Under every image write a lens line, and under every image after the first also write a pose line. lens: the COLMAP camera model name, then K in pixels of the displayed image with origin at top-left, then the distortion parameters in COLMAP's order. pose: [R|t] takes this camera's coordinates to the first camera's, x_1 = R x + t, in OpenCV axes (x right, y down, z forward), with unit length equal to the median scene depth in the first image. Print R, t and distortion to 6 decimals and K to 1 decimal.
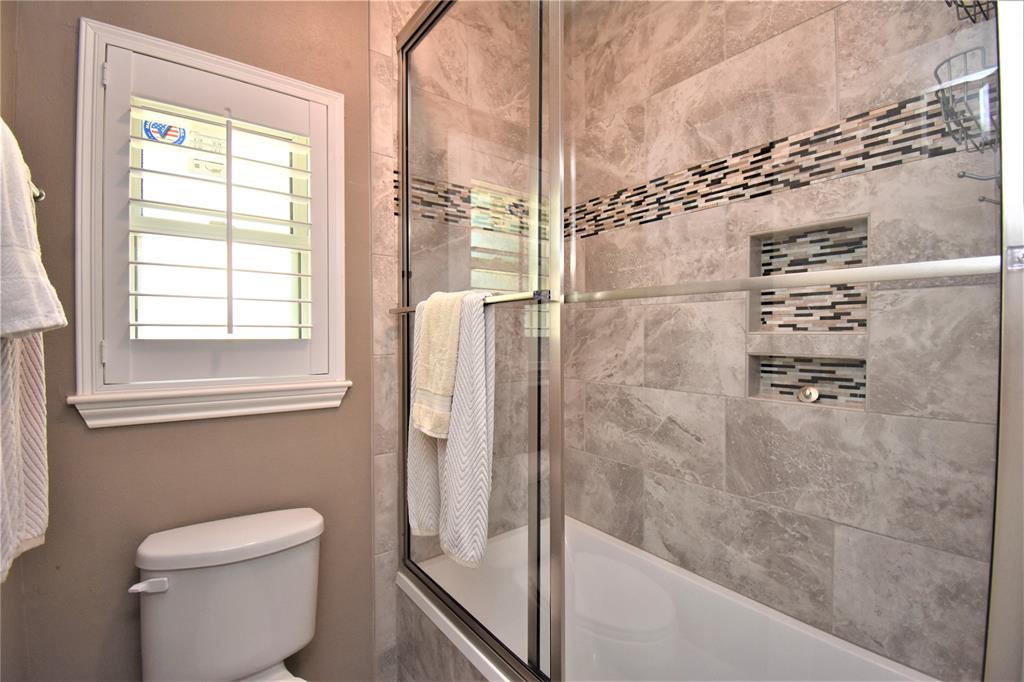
lens RADIAL K [[452.2, 0, 512.0], [0, 452.2, 341.0], [0, 0, 1]] dist [0.022403, -0.025547]
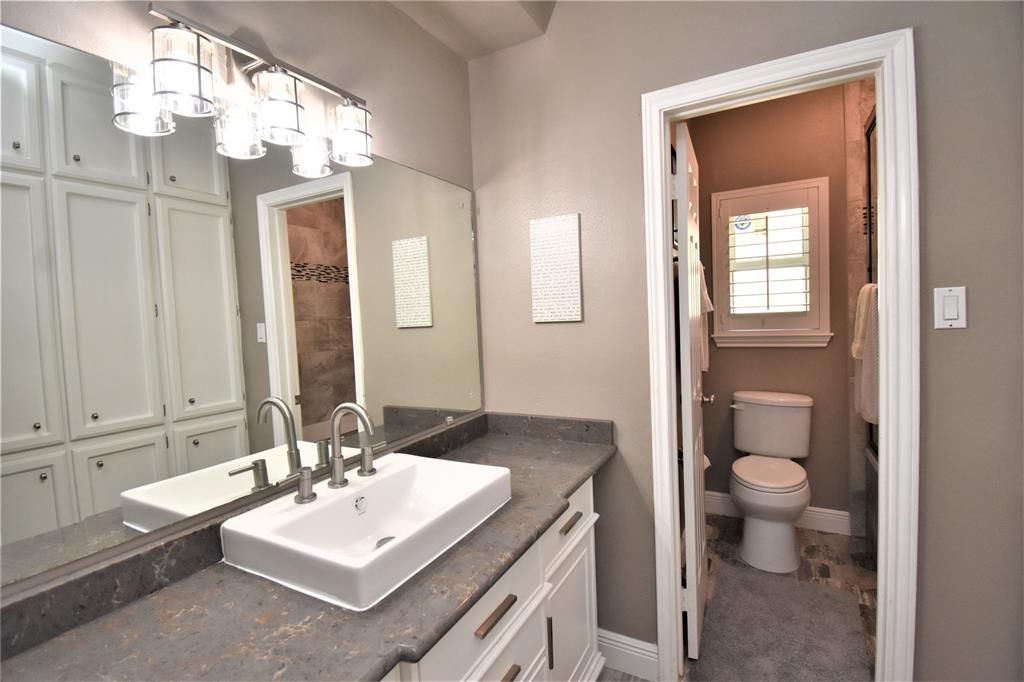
lens RADIAL K [[452.2, 0, 512.0], [0, 452.2, 341.0], [0, 0, 1]] dist [0.022403, -0.025547]
pose [[0.407065, 0.024921, -0.913059, 0.839226], [0.032823, 0.998583, 0.041889, 0.001050], [0.912809, -0.047021, 0.405670, -0.983108]]
